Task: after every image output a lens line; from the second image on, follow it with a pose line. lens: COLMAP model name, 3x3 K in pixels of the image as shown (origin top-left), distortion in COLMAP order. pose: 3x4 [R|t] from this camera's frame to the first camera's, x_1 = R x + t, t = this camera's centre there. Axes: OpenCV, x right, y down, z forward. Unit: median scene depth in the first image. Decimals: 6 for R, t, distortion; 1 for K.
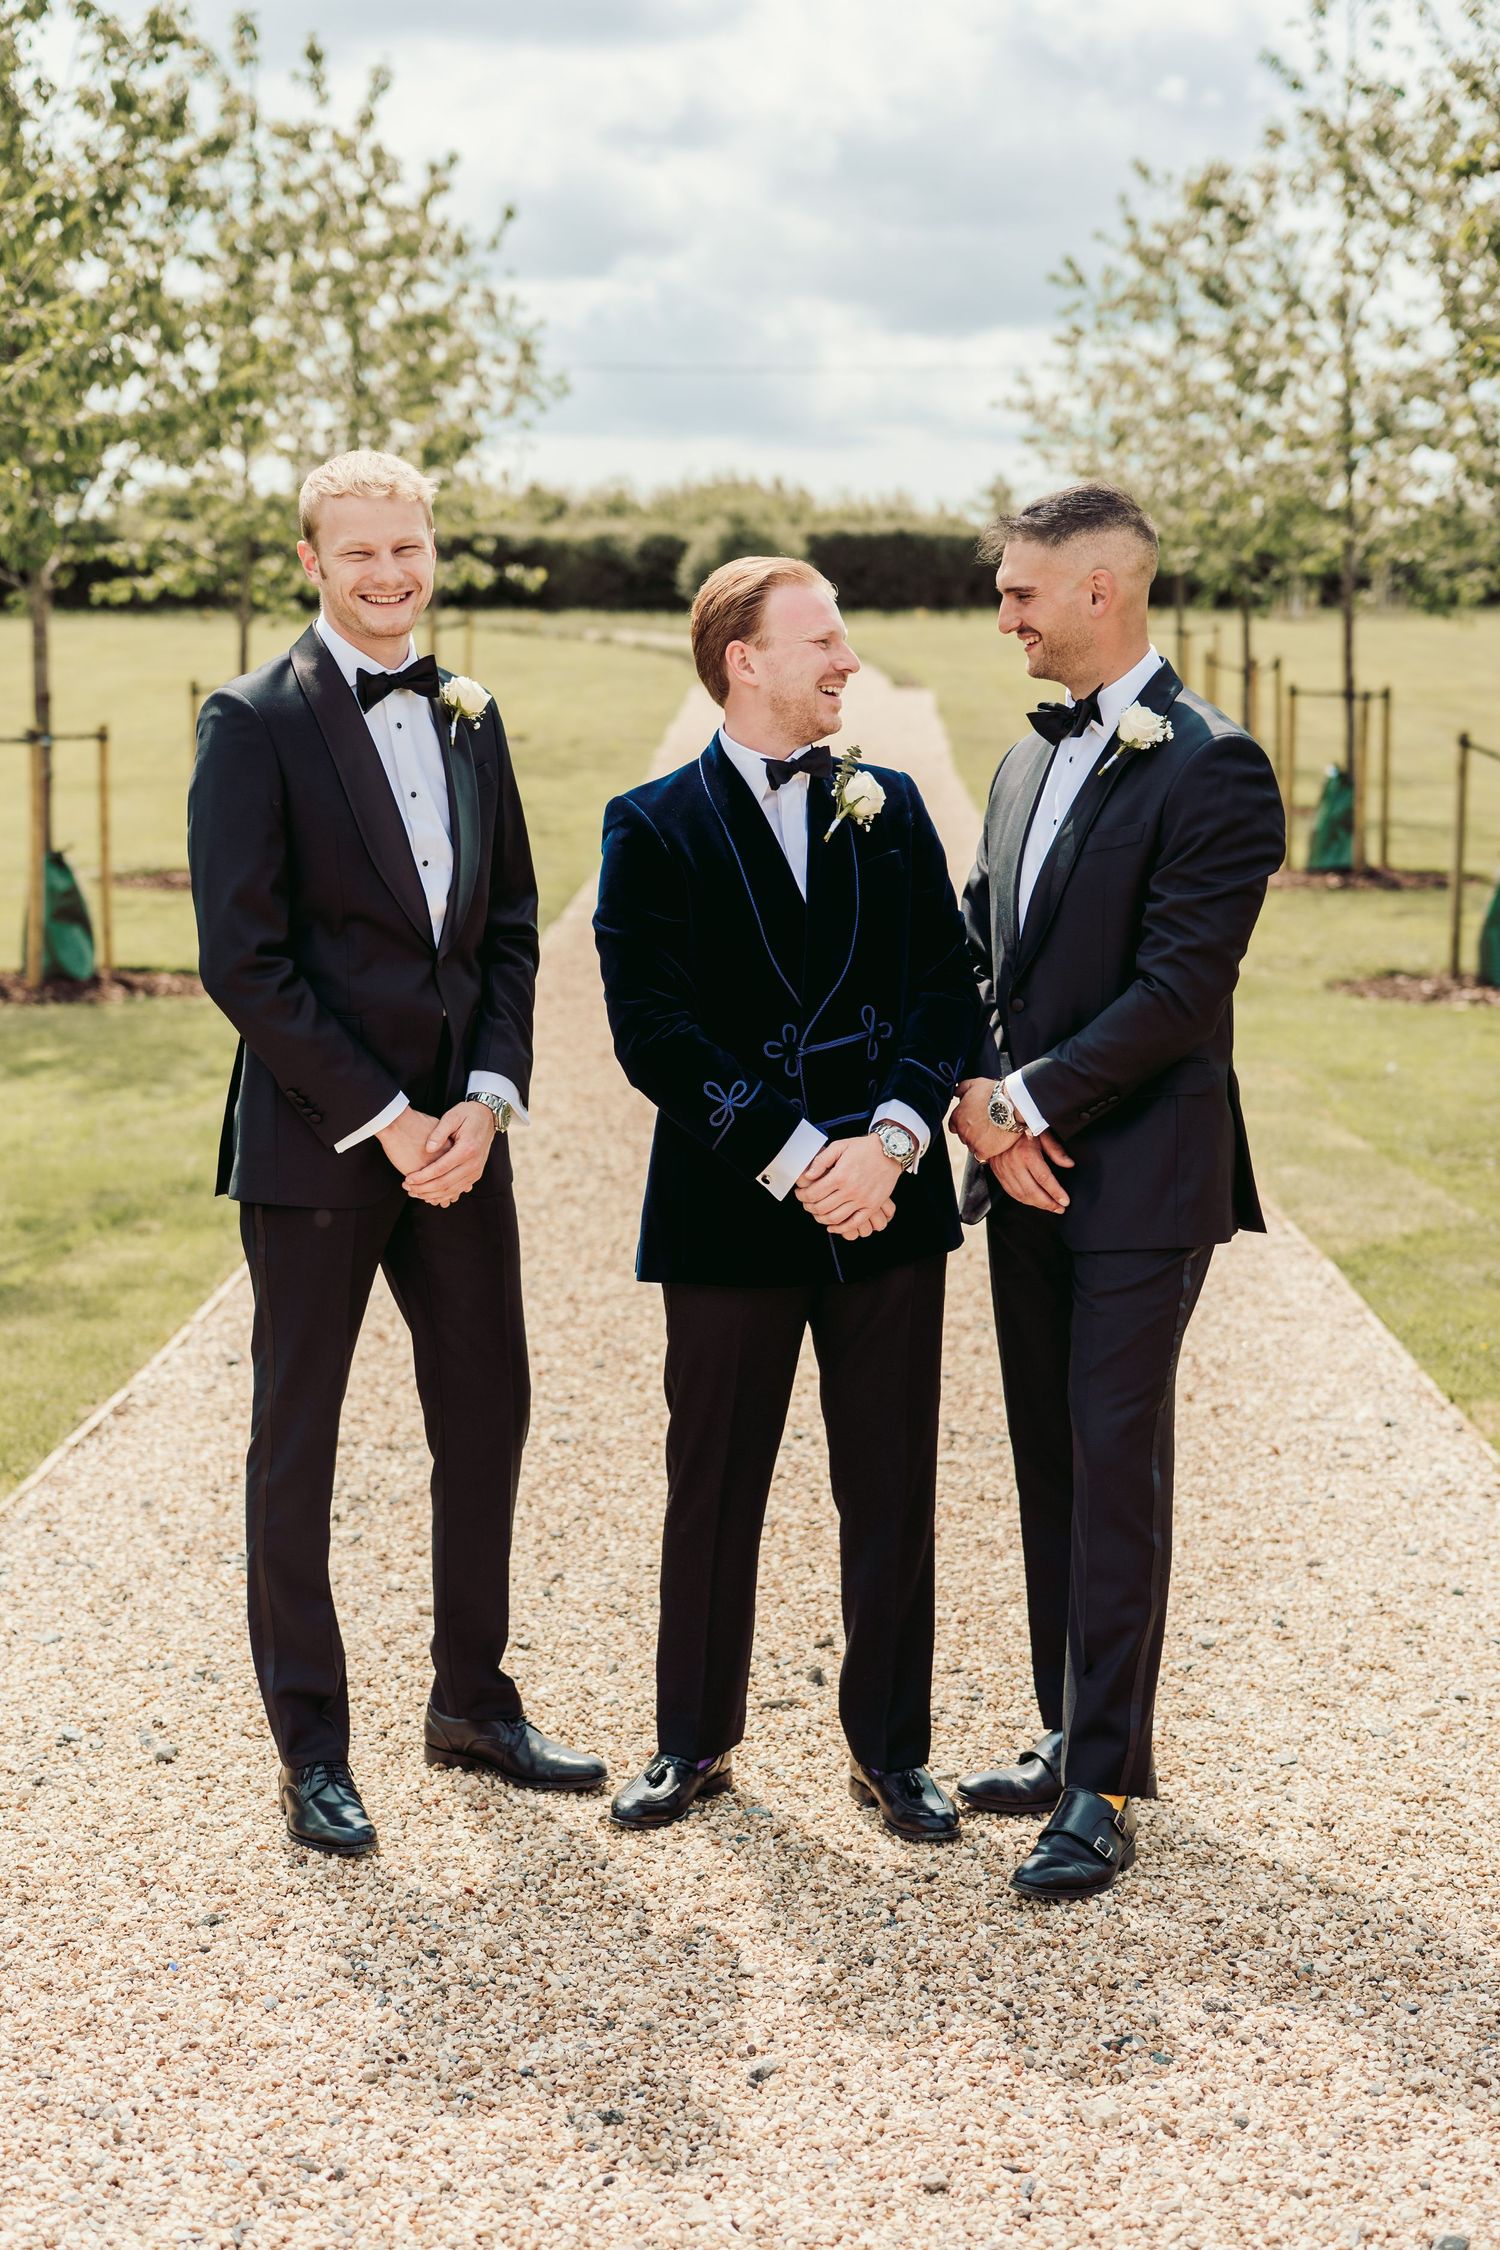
lens RADIAL K [[3149.7, 0, 732.2], [0, 3149.7, 1137.8], [0, 0, 1]] dist [-0.035183, 0.000000]
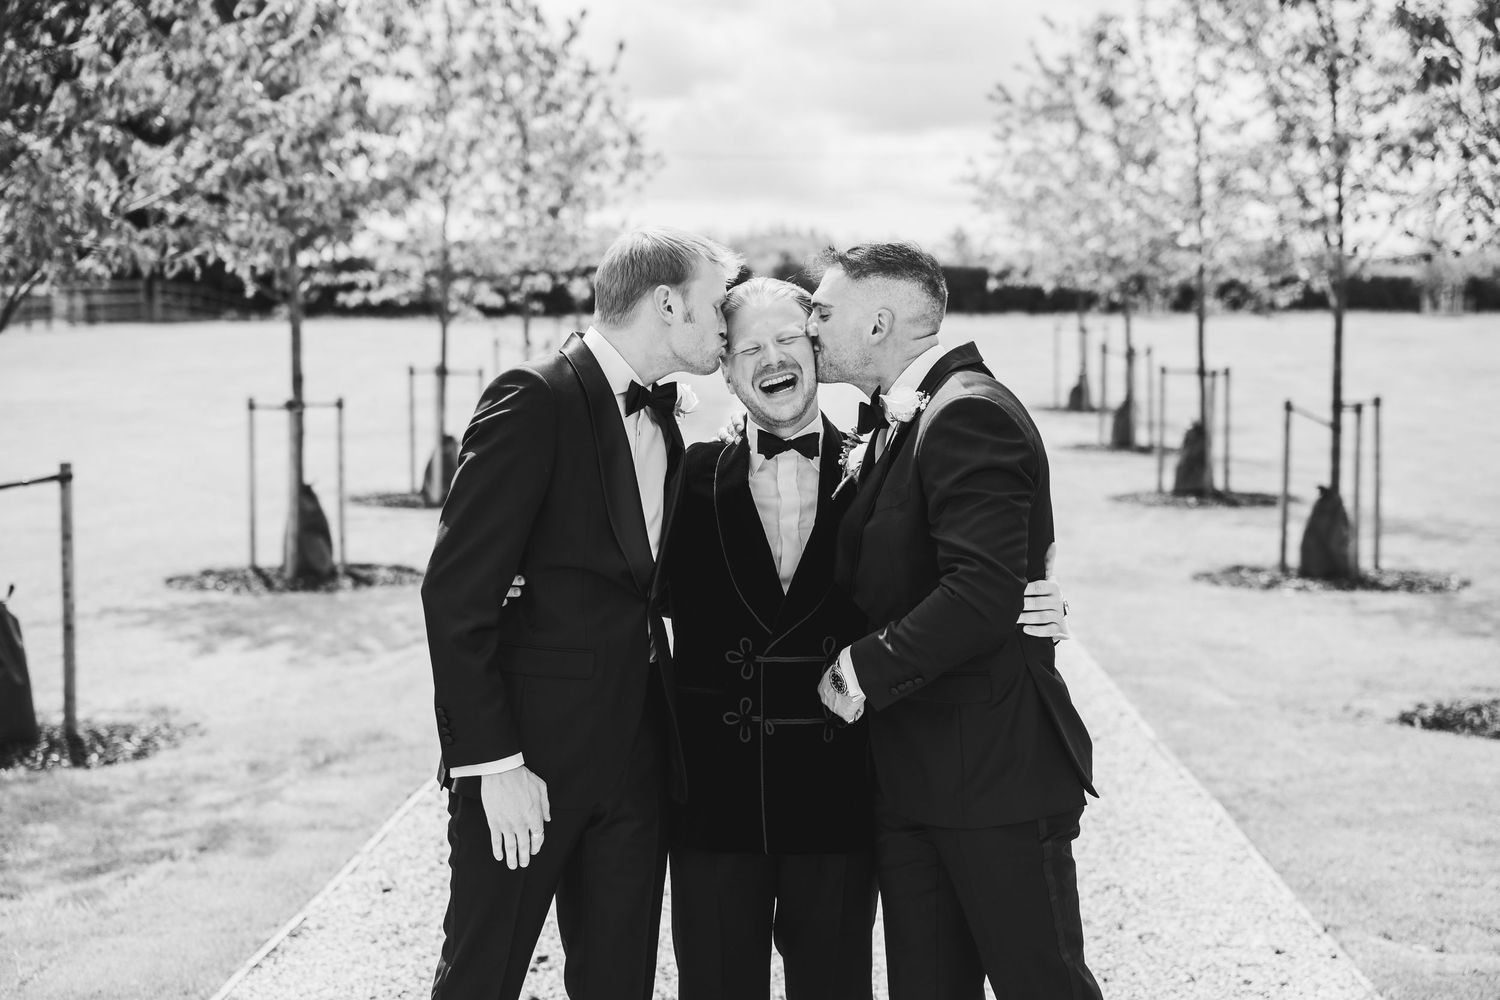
lens RADIAL K [[2099.8, 0, 762.7], [0, 2099.8, 495.5], [0, 0, 1]] dist [-0.035183, 0.000000]
pose [[0.999963, -0.002430, -0.008245, 0.002747], [0.001767, 0.996834, -0.079488, -0.010894], [0.008412, 0.079470, 0.996802, 0.055791]]
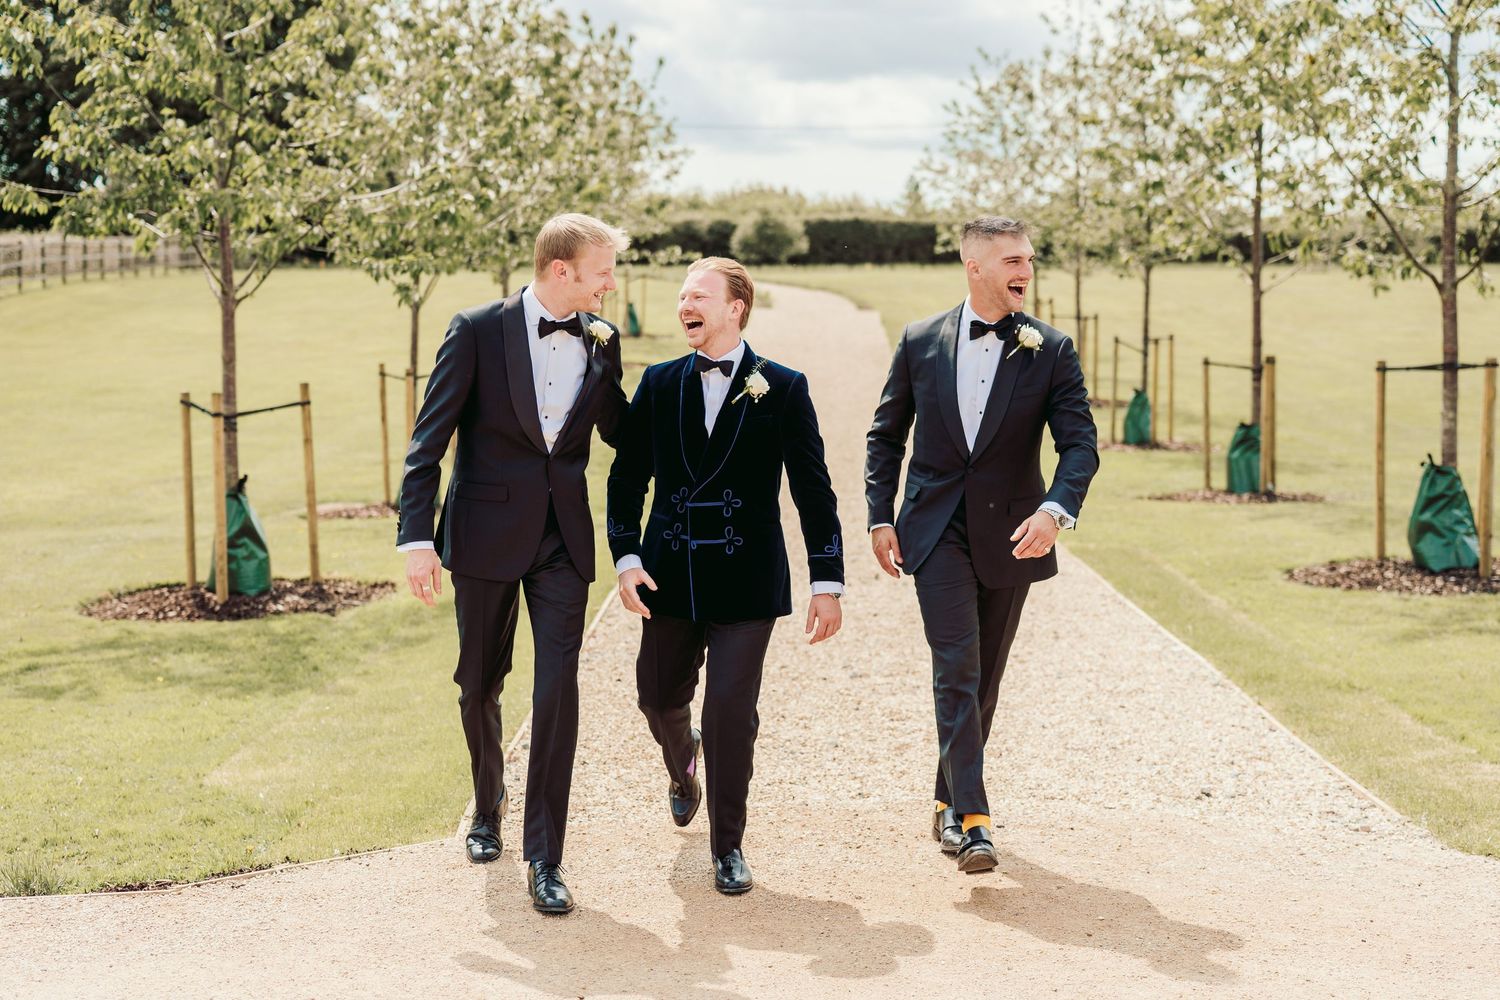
lens RADIAL K [[2099.8, 0, 743.7], [0, 2099.8, 507.8], [0, 0, 1]] dist [-0.035183, 0.000000]
pose [[0.999985, 0.001636, 0.005303, -0.053408], [-0.001403, 0.999049, -0.043574, 0.070278], [-0.005370, 0.043566, 0.999036, -0.577317]]
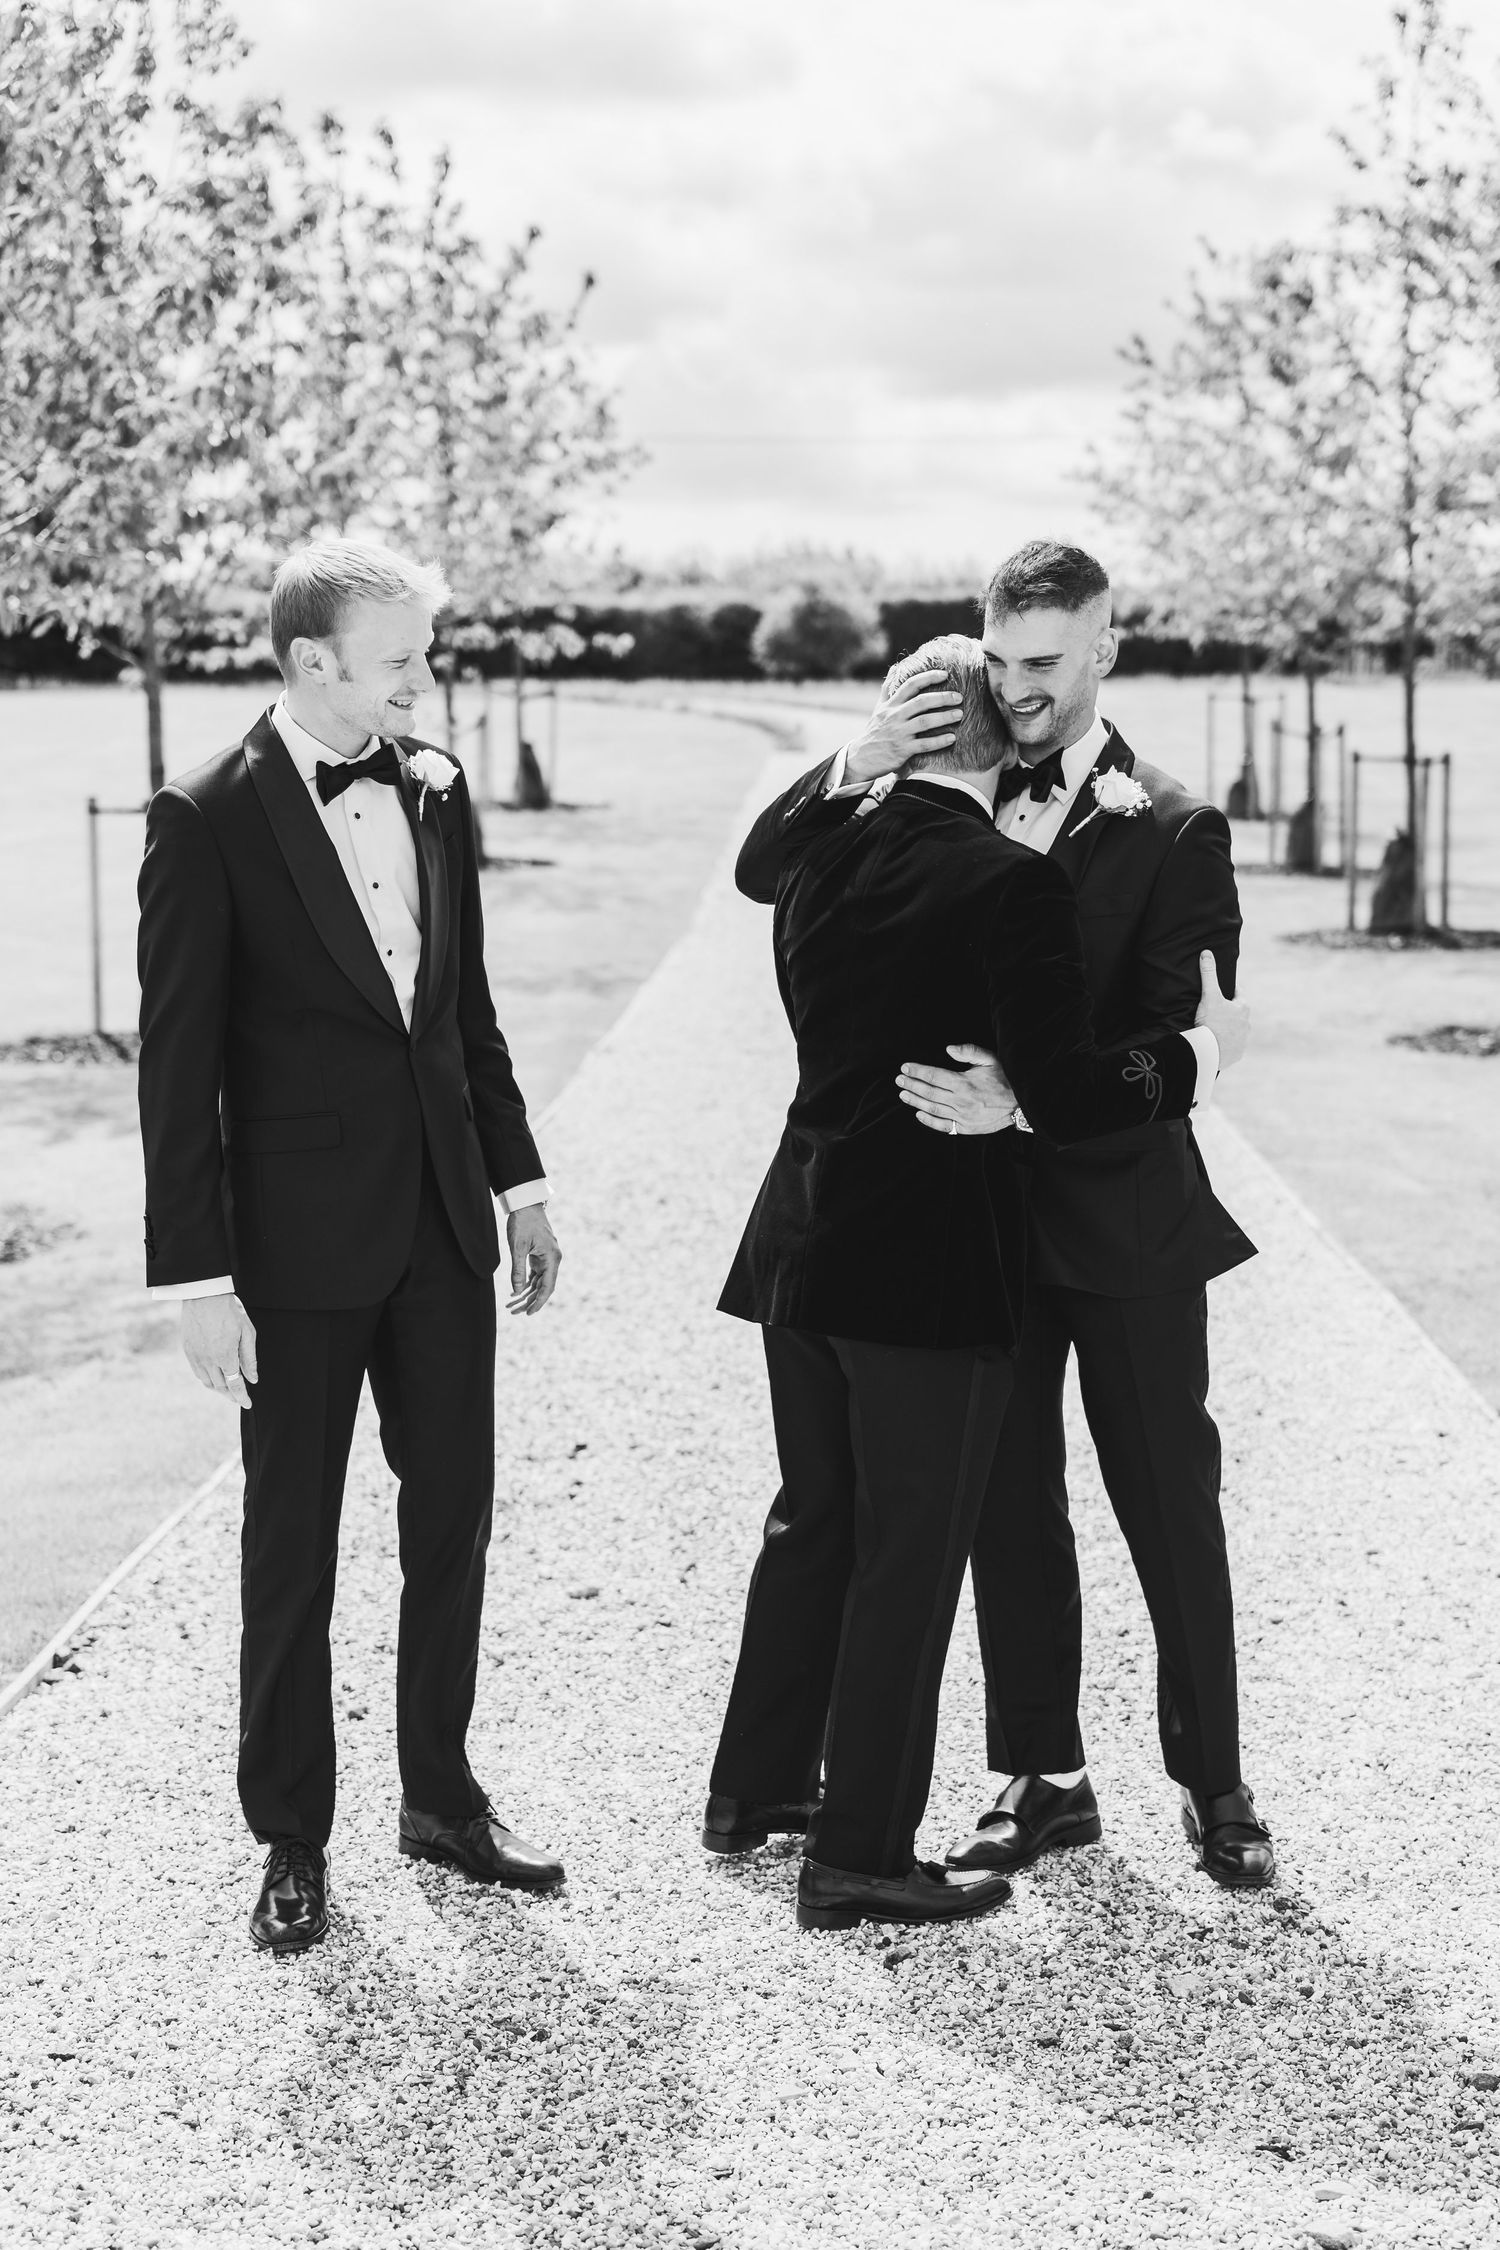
lens RADIAL K [[3149.7, 0, 766.5], [0, 3149.7, 1129.7], [0, 0, 1]] dist [-0.035183, 0.000000]
pose [[0.999935, -0.003186, -0.010929, -0.005960], [0.002939, 0.999743, -0.022474, 0.003671], [0.010998, 0.022441, 0.999688, -0.042041]]
